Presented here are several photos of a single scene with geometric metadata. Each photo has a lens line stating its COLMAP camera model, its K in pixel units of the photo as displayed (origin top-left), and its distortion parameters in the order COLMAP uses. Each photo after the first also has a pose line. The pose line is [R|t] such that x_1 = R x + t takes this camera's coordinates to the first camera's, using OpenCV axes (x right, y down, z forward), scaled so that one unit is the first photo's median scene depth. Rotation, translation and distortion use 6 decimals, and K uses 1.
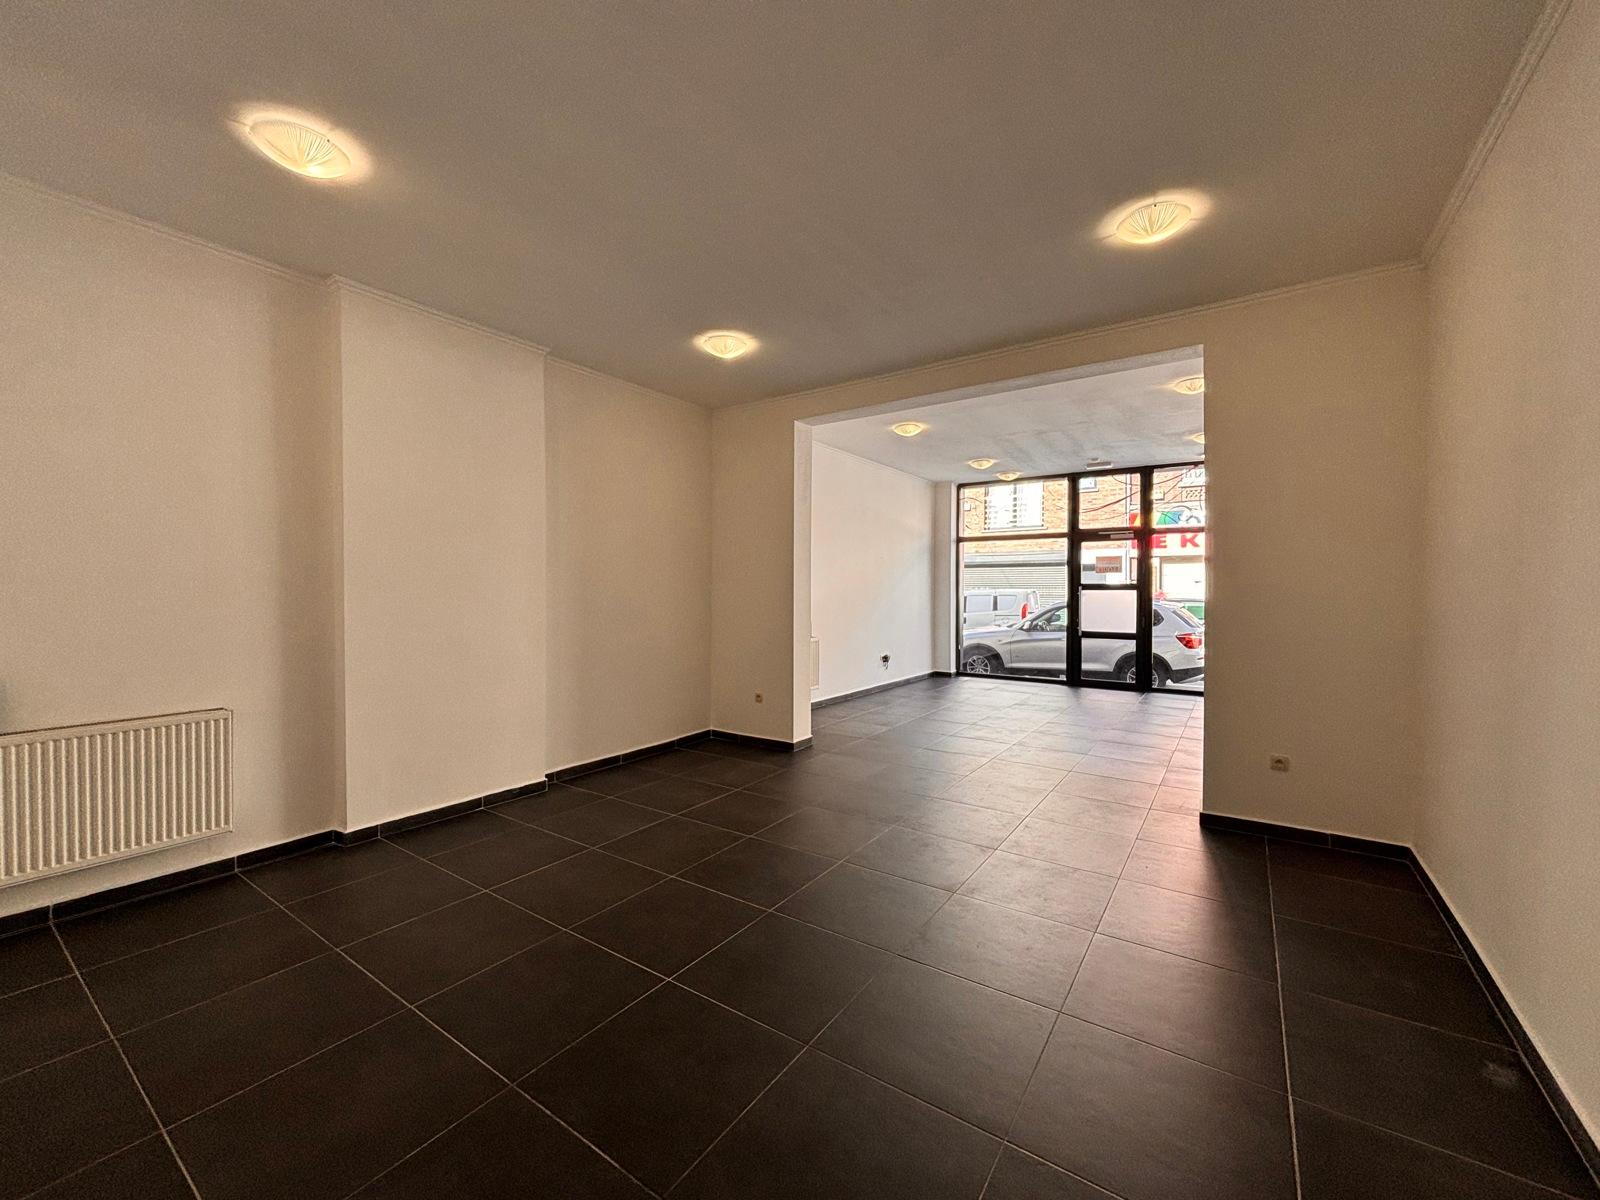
lens RADIAL K [[646.0, 0, 795.1], [0, 646.0, 596.1], [0, 0, 1]] dist [0.002042, 0.000441]
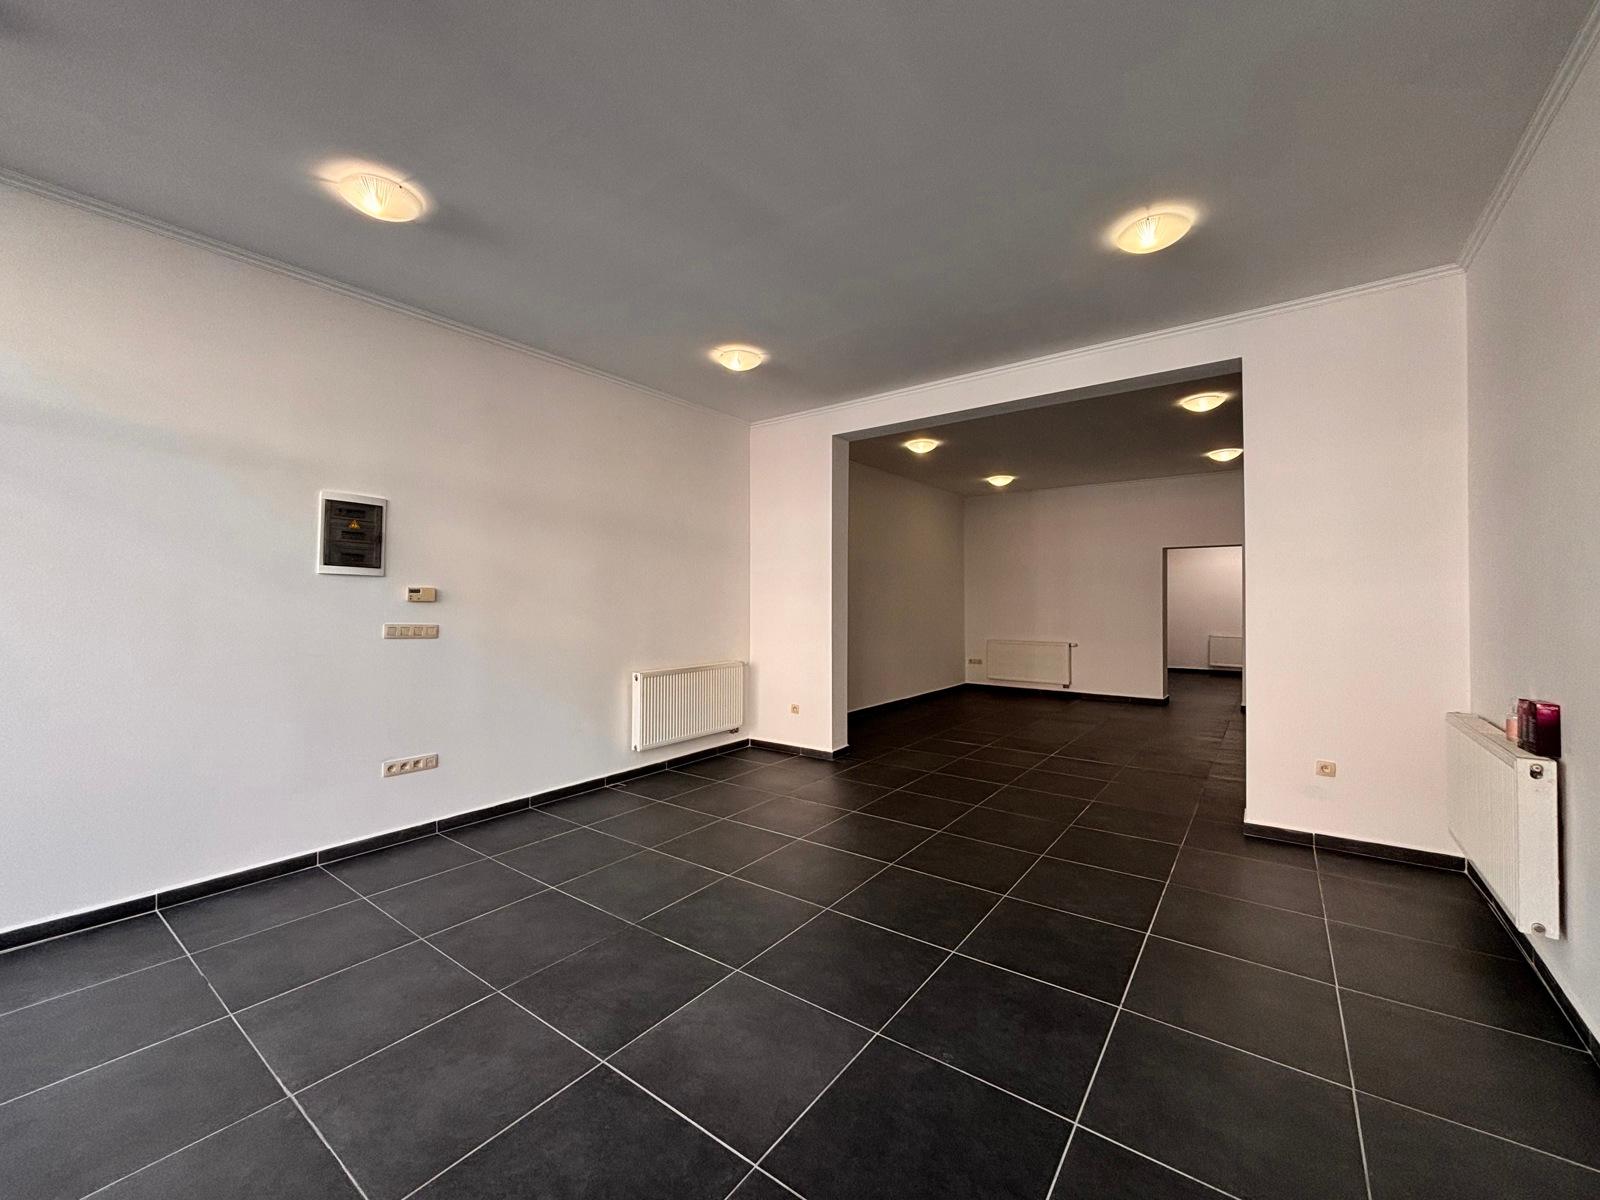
lens RADIAL K [[646.0, 0, 795.1], [0, 646.0, 596.1], [0, 0, 1]] dist [0.002042, 0.000441]
pose [[0.999172, -0.001769, -0.040639, -0.008756], [0.000969, 0.999806, -0.019675, 0.000140], [0.040666, 0.019619, 0.998980, -0.012827]]
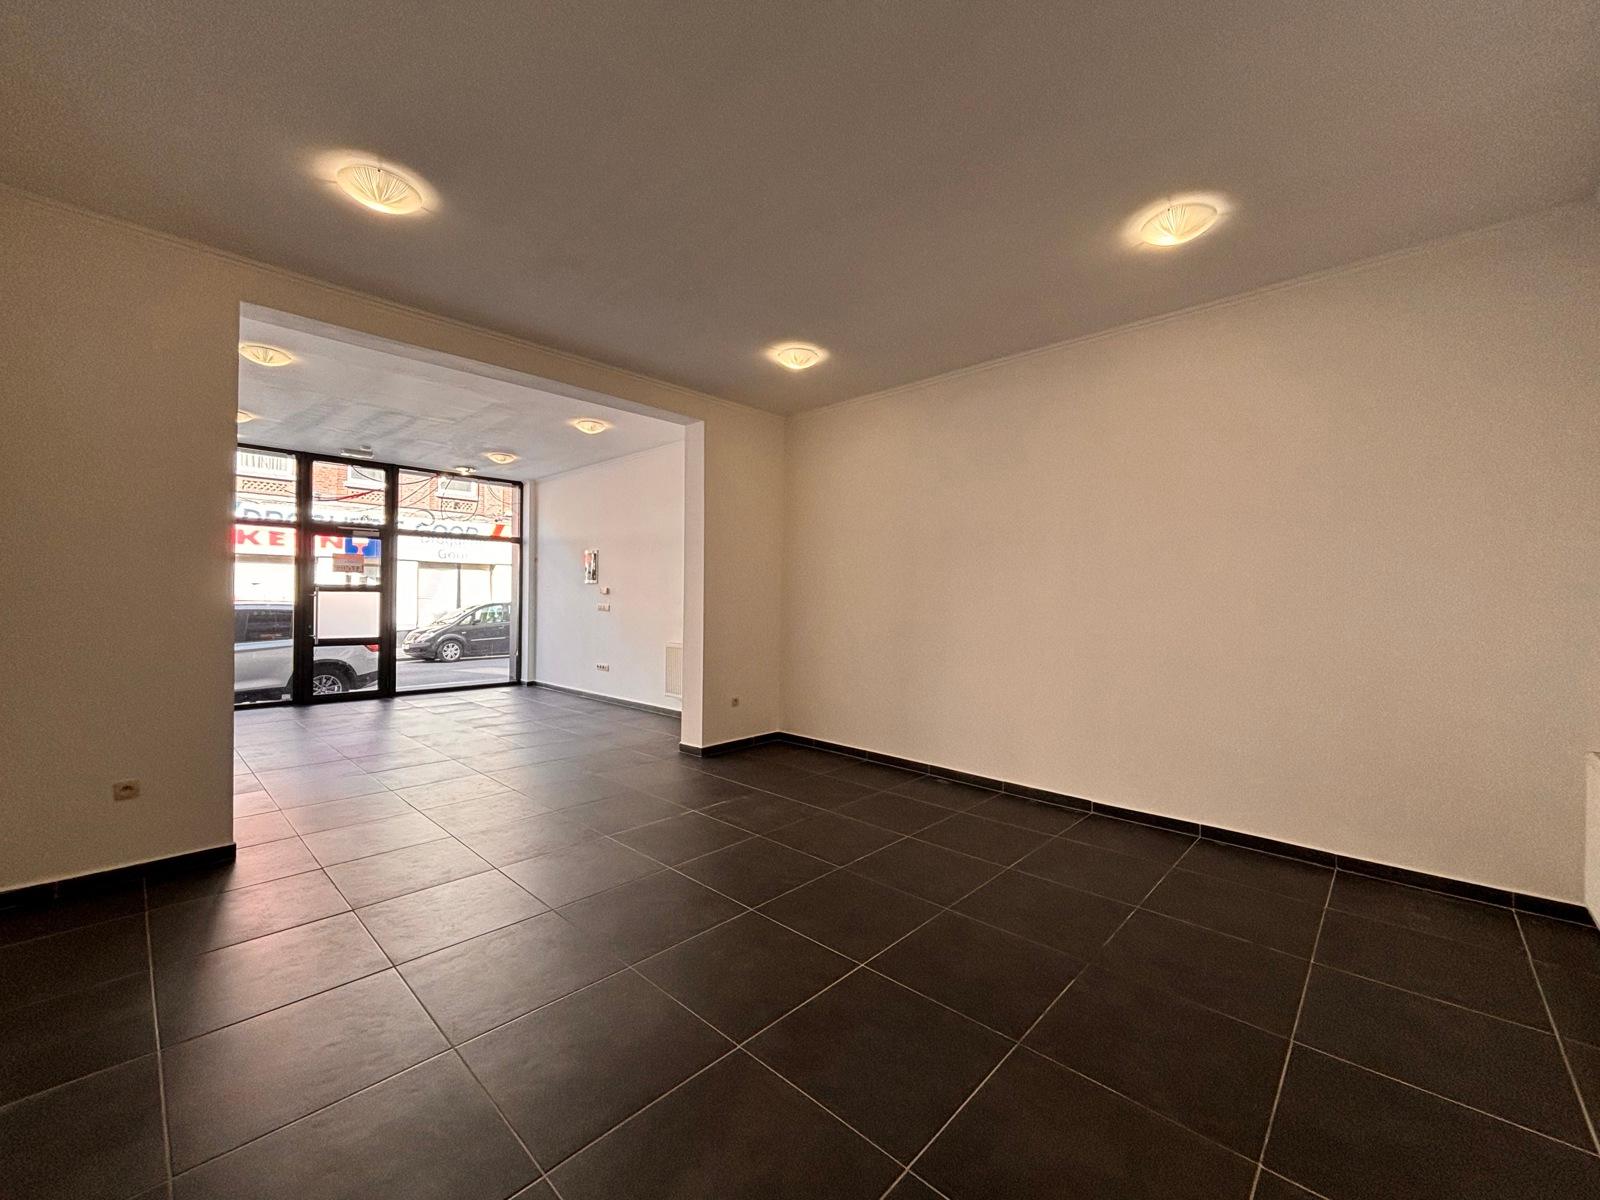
lens RADIAL K [[646.0, 0, 795.1], [0, 646.0, 596.1], [0, 0, 1]] dist [0.002042, 0.000441]
pose [[0.148287, 0.004181, 0.988936, -0.512607], [0.002480, 0.999986, -0.004600, 0.005068], [-0.988941, 0.003135, 0.148274, 0.400107]]
